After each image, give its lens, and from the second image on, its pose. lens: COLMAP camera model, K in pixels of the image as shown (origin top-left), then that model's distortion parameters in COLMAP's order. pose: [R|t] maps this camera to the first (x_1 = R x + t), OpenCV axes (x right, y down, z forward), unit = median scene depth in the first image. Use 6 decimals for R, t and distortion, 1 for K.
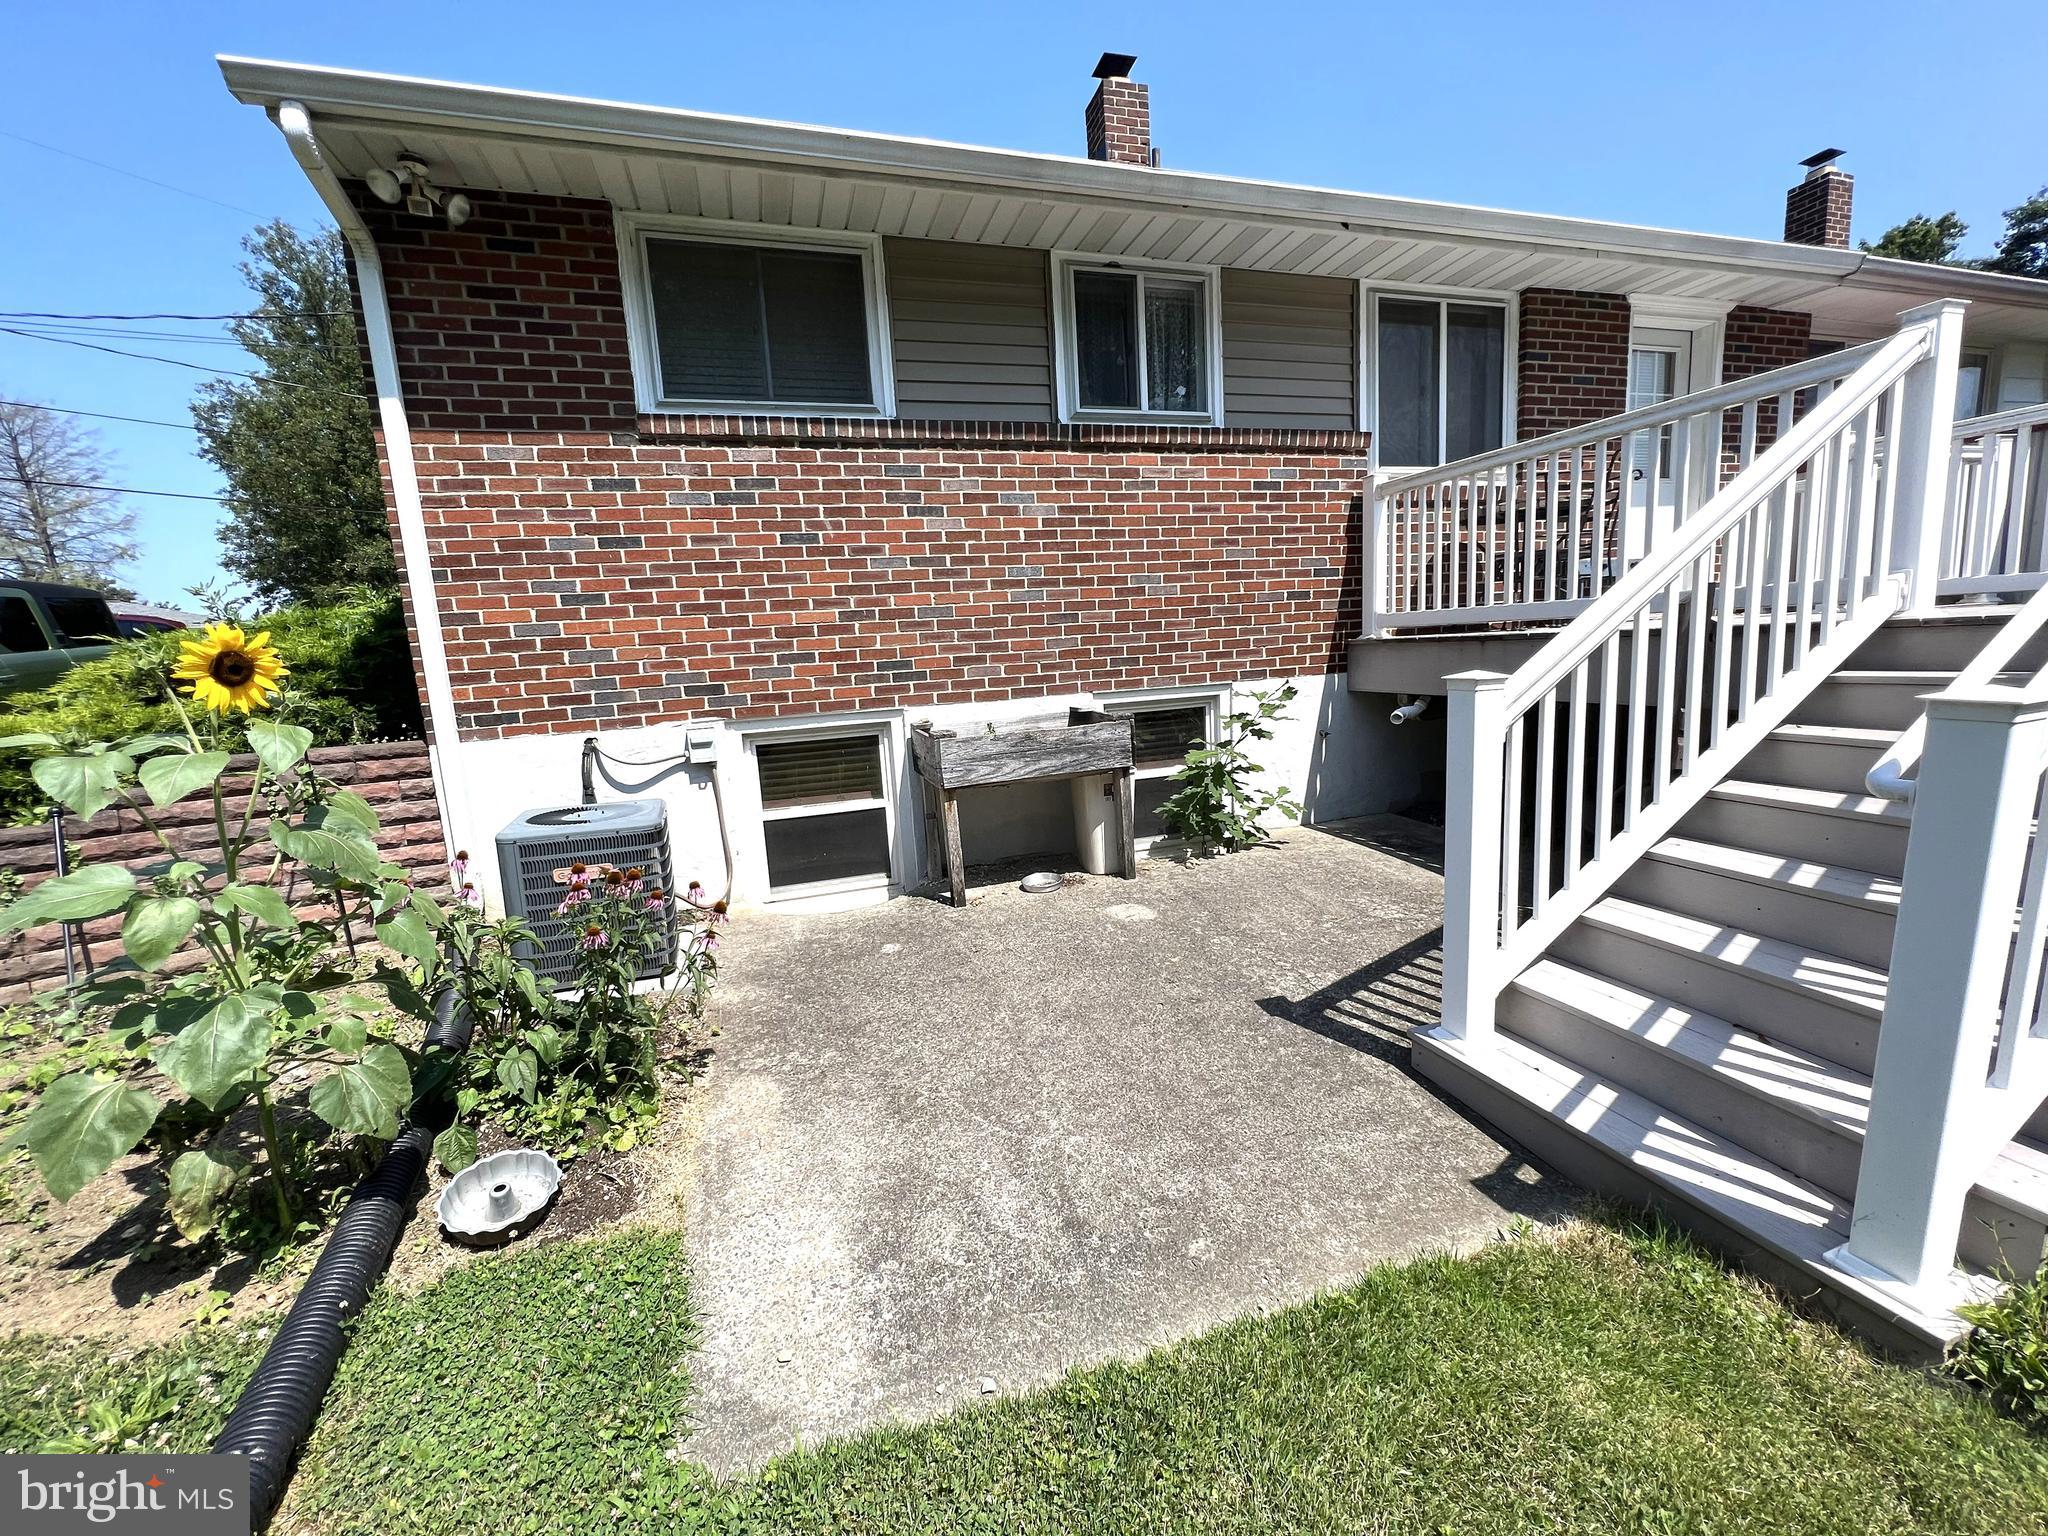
lens RADIAL K [[828.1, 0, 1019.8], [0, 828.1, 780.3], [0, 0, 1]] dist [0.003038, 0.001265]
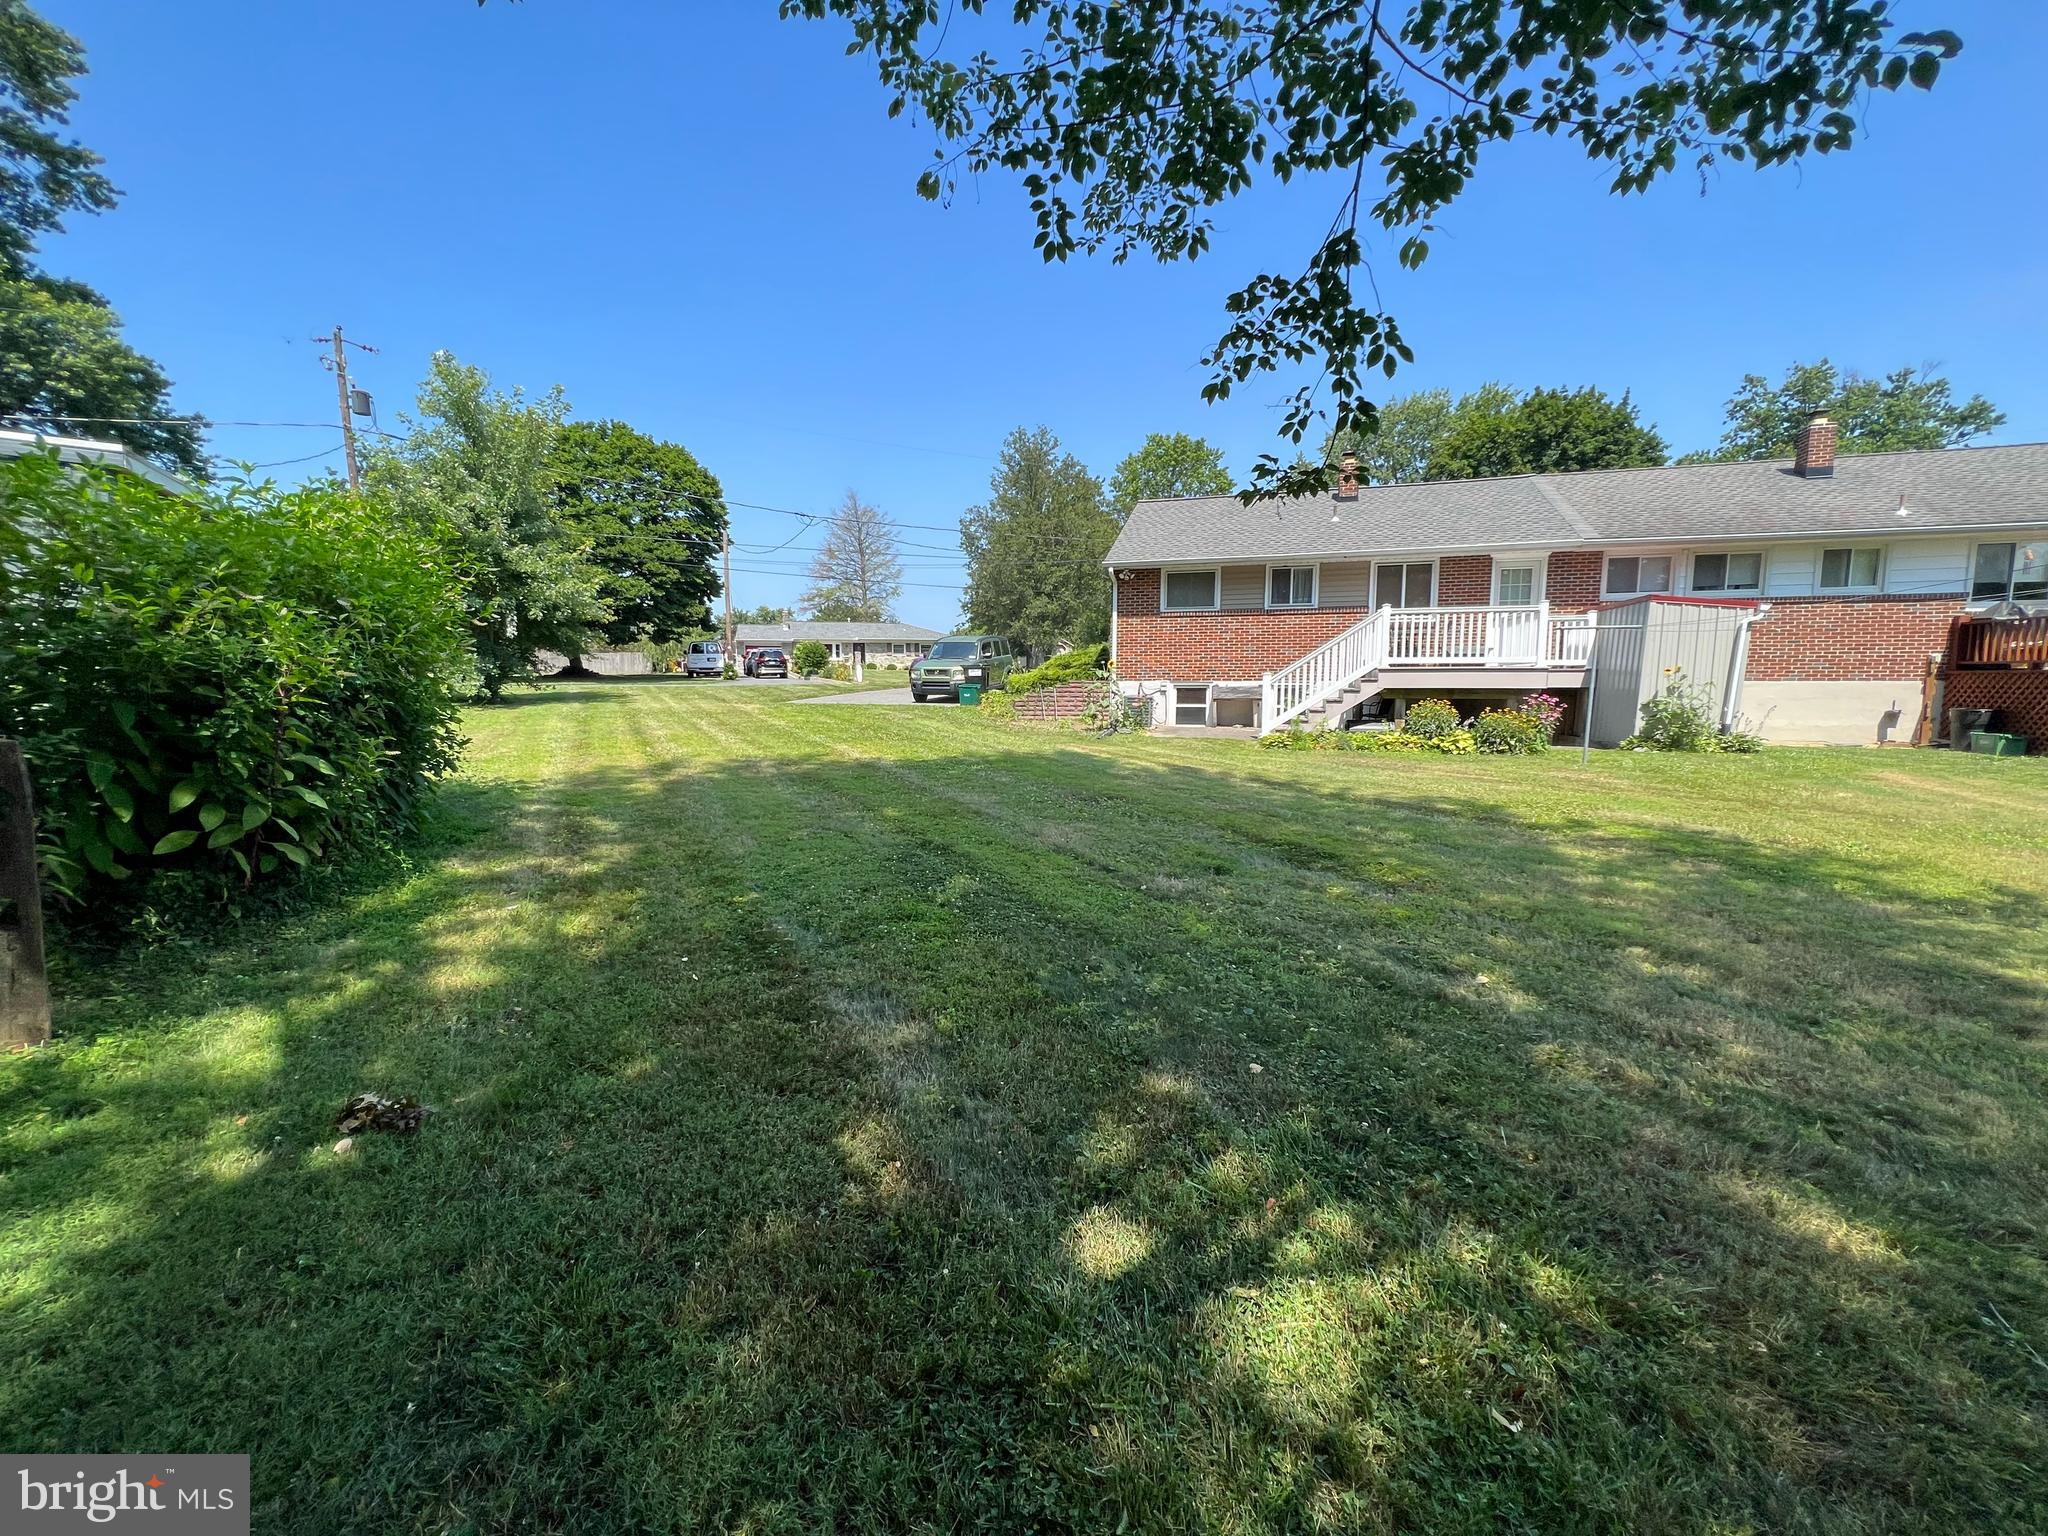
lens RADIAL K [[828.1, 0, 1019.8], [0, 828.1, 780.3], [0, 0, 1]] dist [0.003038, 0.001265]
pose [[0.822058, 0.123601, -0.555826, 1.371413], [-0.135965, 0.990528, 0.019178, 0.434661], [0.552932, 0.059807, 0.831077, -2.795671]]
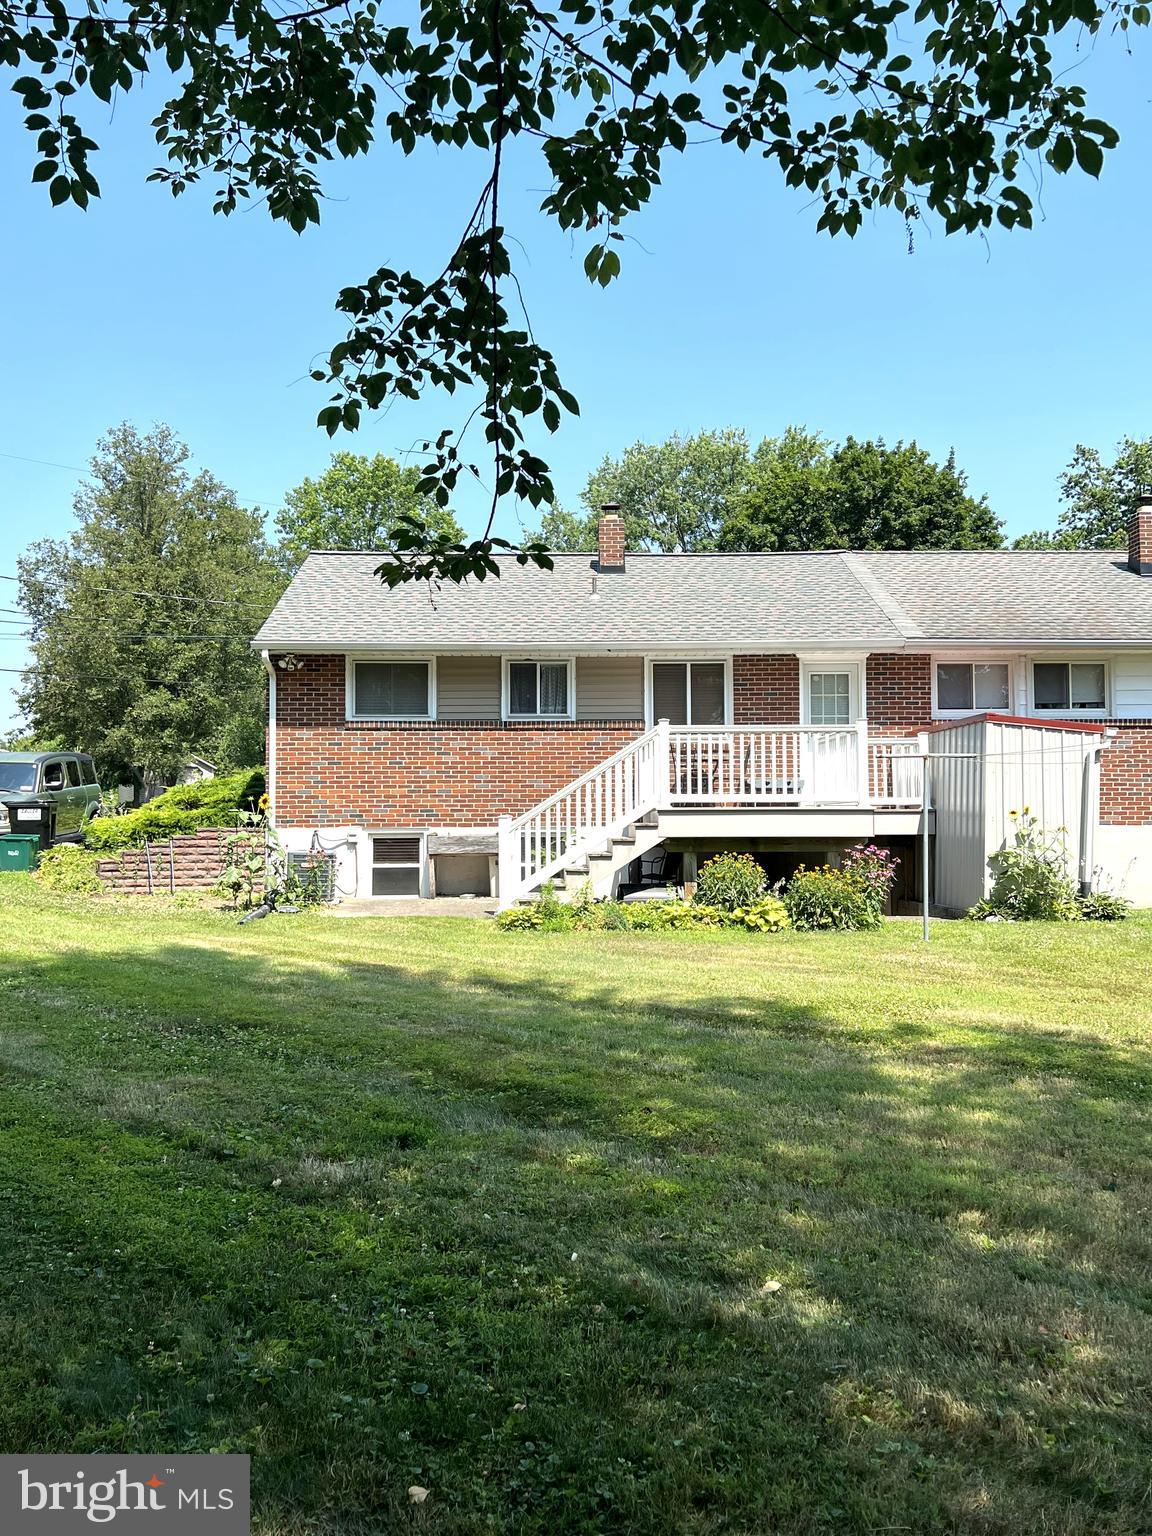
lens RADIAL K [[1309.9, 0, 576.0], [0, 1309.9, 768.0], [0, 0, 1]] dist [0.085186, -0.116545]
pose [[0.959627, 0.041454, -0.278205, 1.432007], [-0.093623, 0.979757, -0.176947, 0.410991], [0.265238, 0.195850, 0.944082, -2.771652]]
